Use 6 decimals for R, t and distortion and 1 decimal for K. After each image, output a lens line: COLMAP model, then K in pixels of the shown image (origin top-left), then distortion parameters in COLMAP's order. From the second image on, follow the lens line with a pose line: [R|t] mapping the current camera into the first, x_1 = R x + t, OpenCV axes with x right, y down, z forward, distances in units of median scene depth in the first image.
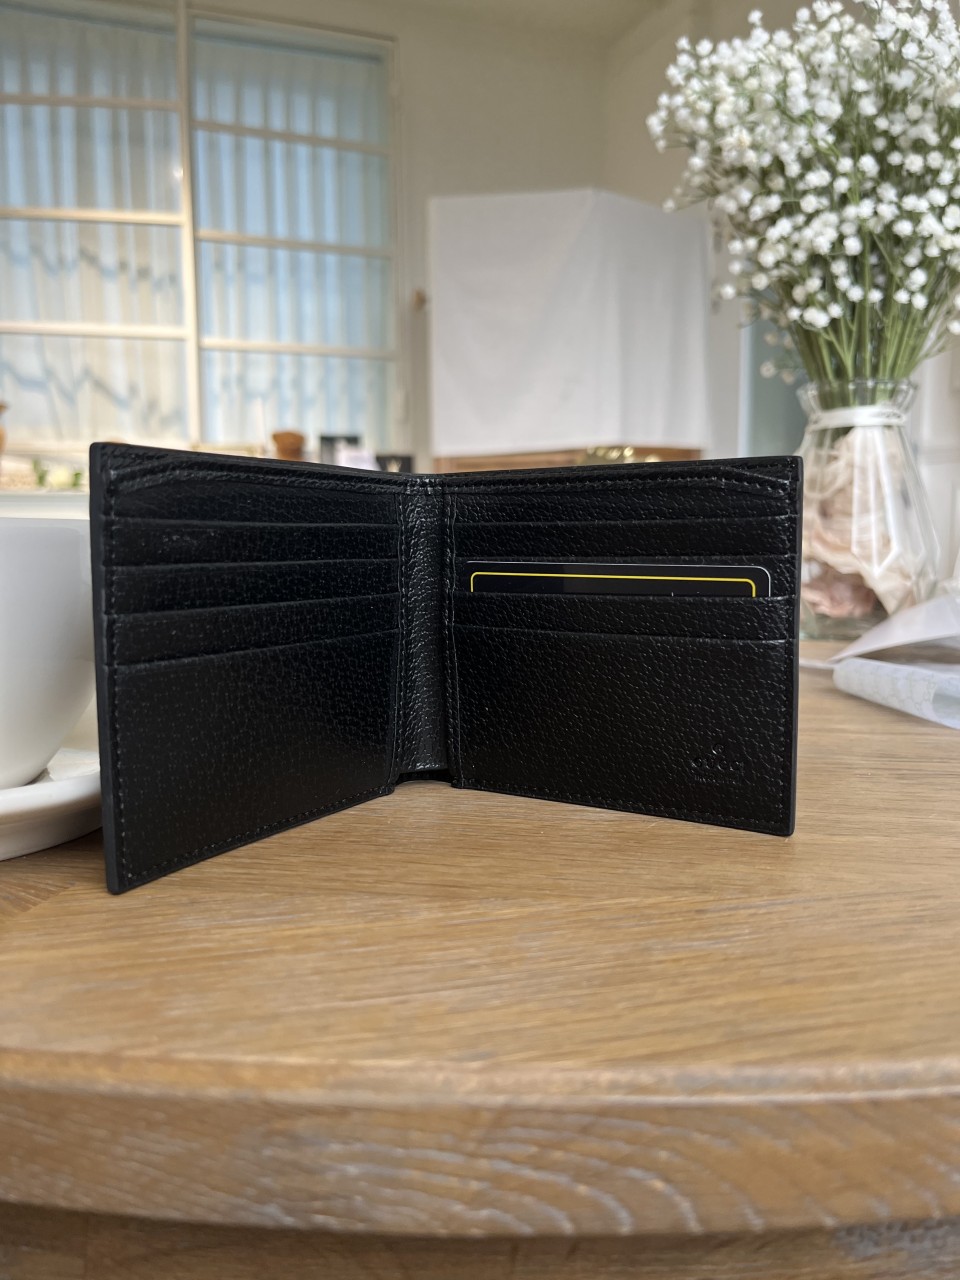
lens RADIAL K [[990.6, 0, 483.8], [0, 990.6, 626.0], [0, 0, 1]] dist [0.053698, -0.093425]
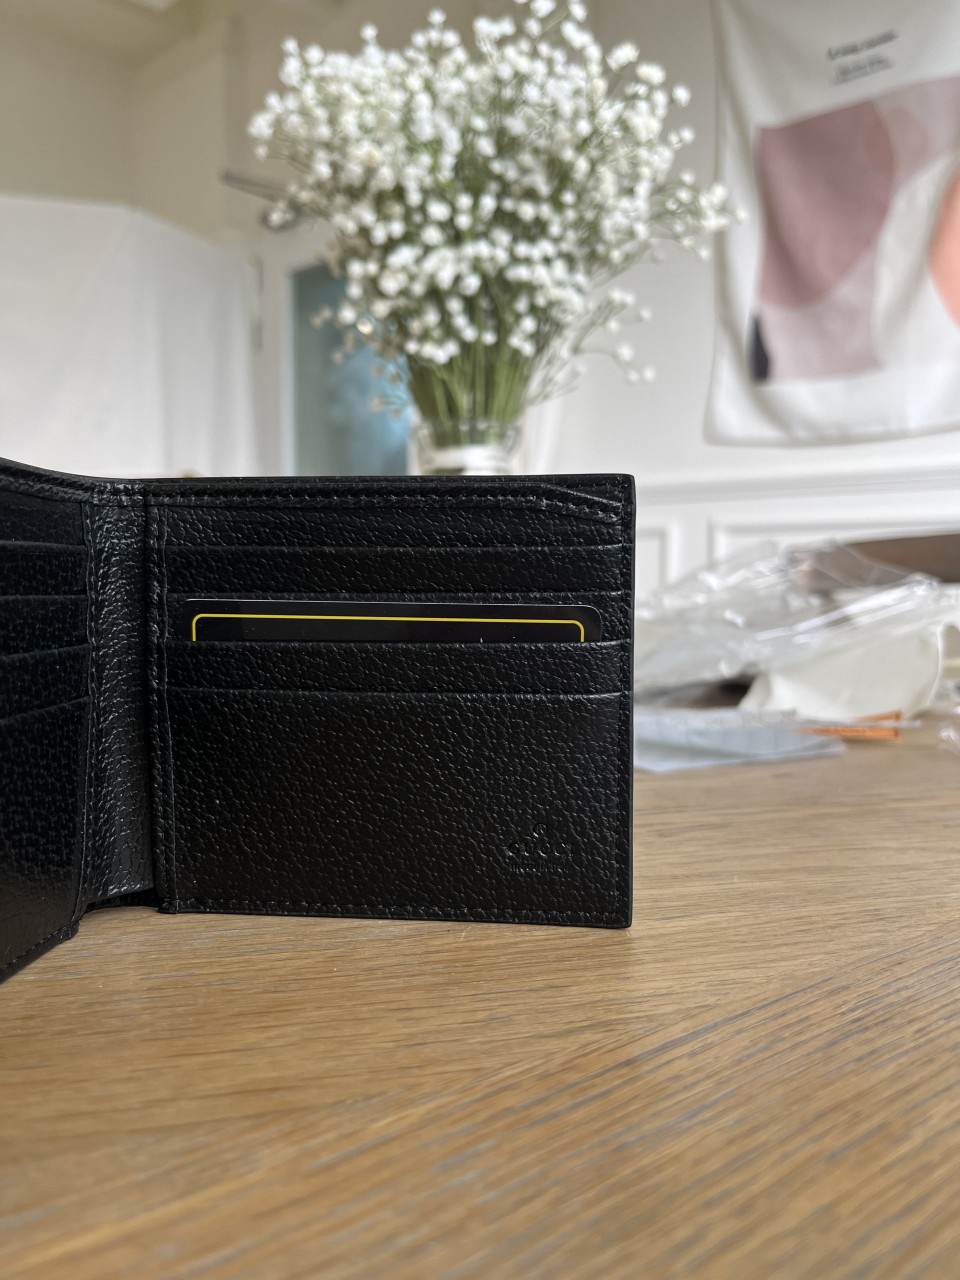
lens RADIAL K [[1008.1, 0, 479.0], [0, 1008.1, 633.5], [0, 0, 1]] dist [0.040220, -0.098234]
pose [[0.899383, -0.013811, 0.436942, -0.155606], [0.029568, 0.999134, -0.029281, -0.012931], [-0.436159, 0.039254, 0.899013, 0.255918]]
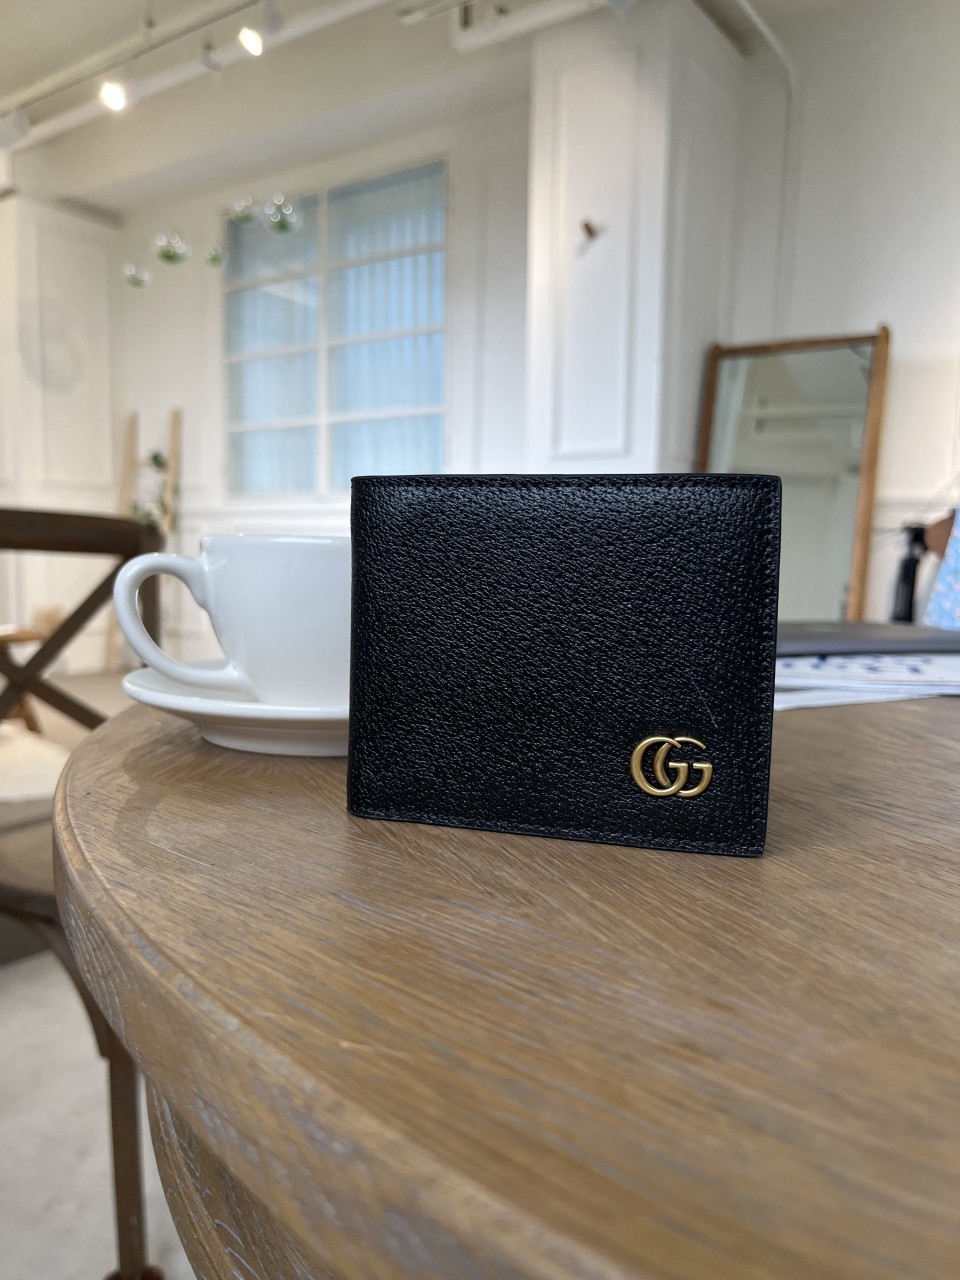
lens RADIAL K [[978.4, 0, 471.6], [0, 978.4, 638.8], [0, 0, 1]] dist [0.051941, -0.093598]
pose [[0.562868, 0.084536, -0.822213, 0.785224], [-0.095217, 0.994765, 0.037094, -0.024892], [0.821044, 0.057409, 0.567971, 0.295446]]
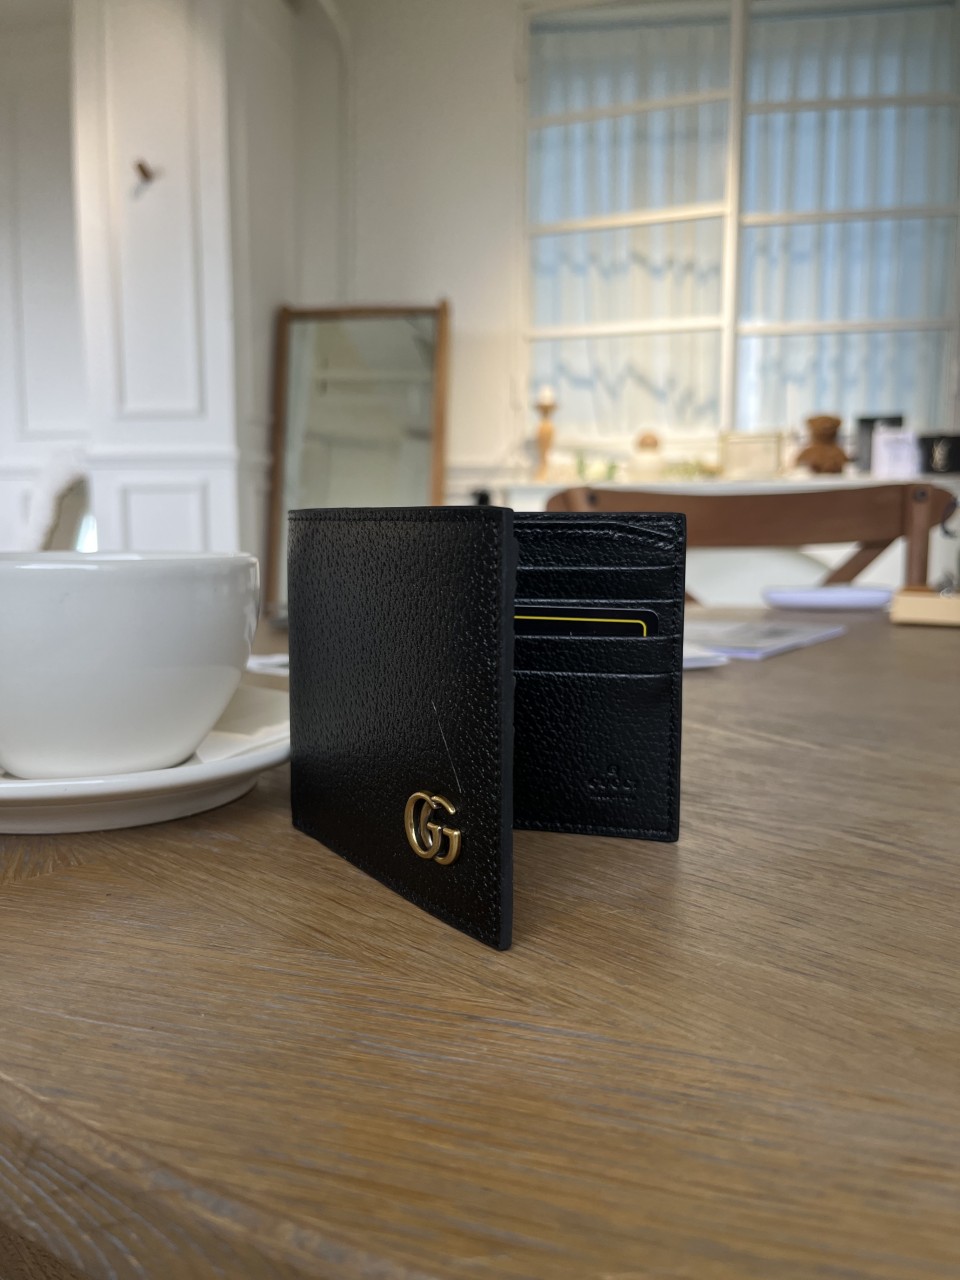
lens RADIAL K [[991.0, 0, 468.4], [0, 991.0, 635.8], [0, 0, 1]] dist [0.032916, -0.073893]
pose [[0.853017, 0.066102, -0.517680, 0.482689], [-0.053523, 0.997796, 0.039213, -0.074907], [0.519132, -0.005741, 0.854675, 0.152778]]
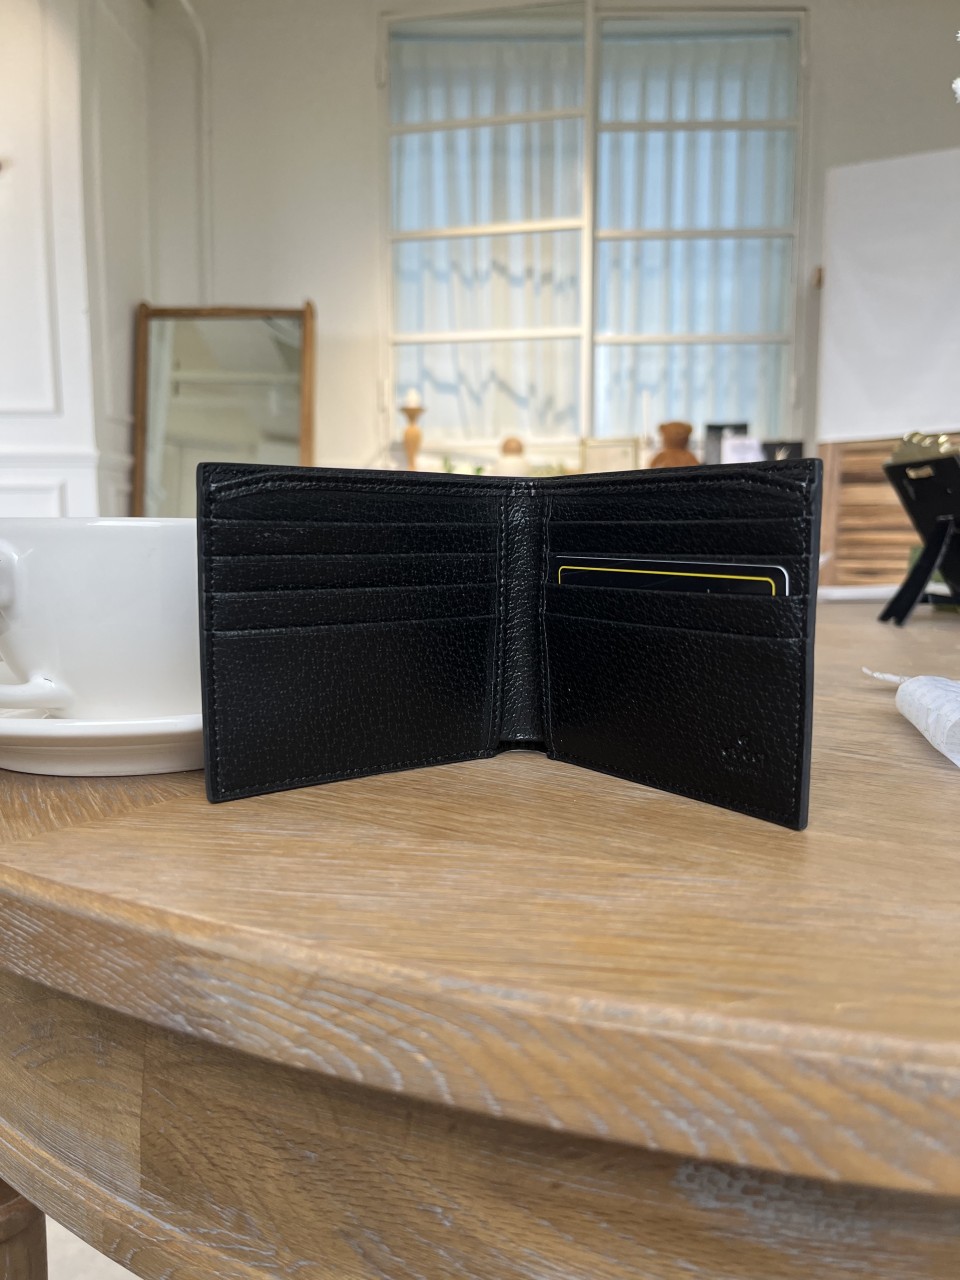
lens RADIAL K [[978.4, 0, 471.6], [0, 978.4, 638.8], [0, 0, 1]] dist [0.051941, -0.093598]
pose [[0.919063, 0.049306, -0.391013, 0.347049], [-0.039619, 0.998676, 0.032808, -0.005152], [0.392113, -0.014661, 0.919800, -0.053607]]
